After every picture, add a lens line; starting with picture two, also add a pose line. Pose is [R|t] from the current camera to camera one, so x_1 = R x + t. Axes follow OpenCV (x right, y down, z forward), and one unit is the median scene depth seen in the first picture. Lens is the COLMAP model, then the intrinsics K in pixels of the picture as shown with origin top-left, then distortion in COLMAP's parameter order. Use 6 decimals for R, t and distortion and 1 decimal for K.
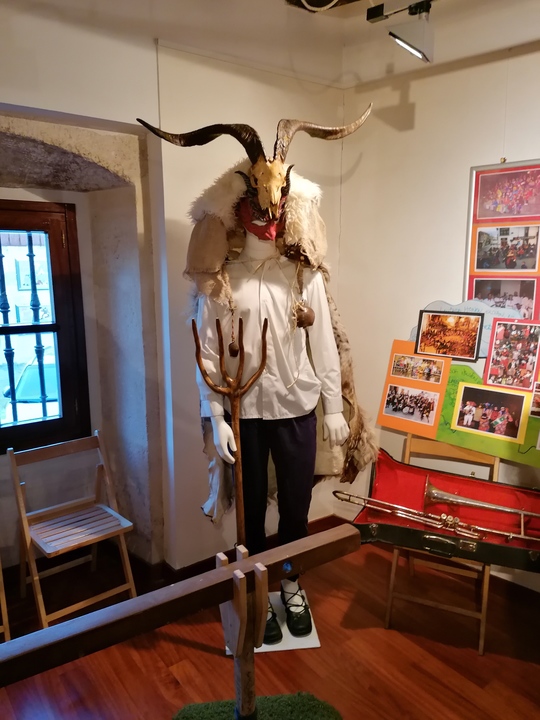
lens RADIAL K [[546.7, 0, 274.6], [0, 546.7, 360.4], [0, 0, 1]] dist [0.081296, -0.090558]
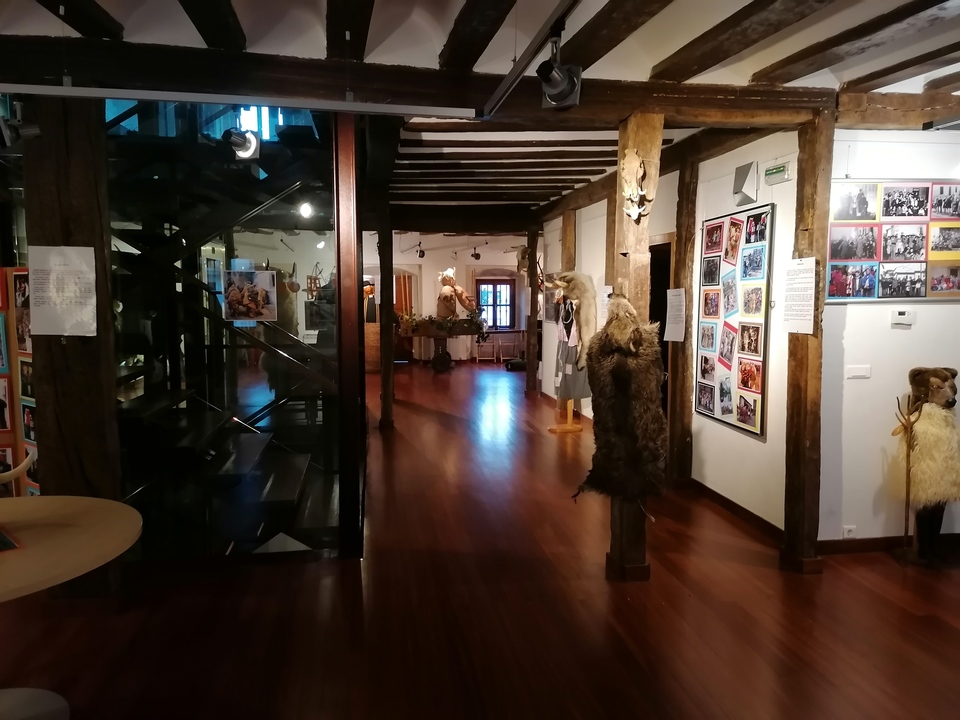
lens RADIAL K [[728.9, 0, 480.4], [0, 728.9, 353.9], [0, 0, 1]] dist [0.081296, -0.090558]
pose [[0.875541, 0.042733, -0.481250, 2.627515], [-0.086281, 0.993898, -0.068717, 0.880545], [0.475377, 0.101688, 0.873886, -4.941717]]
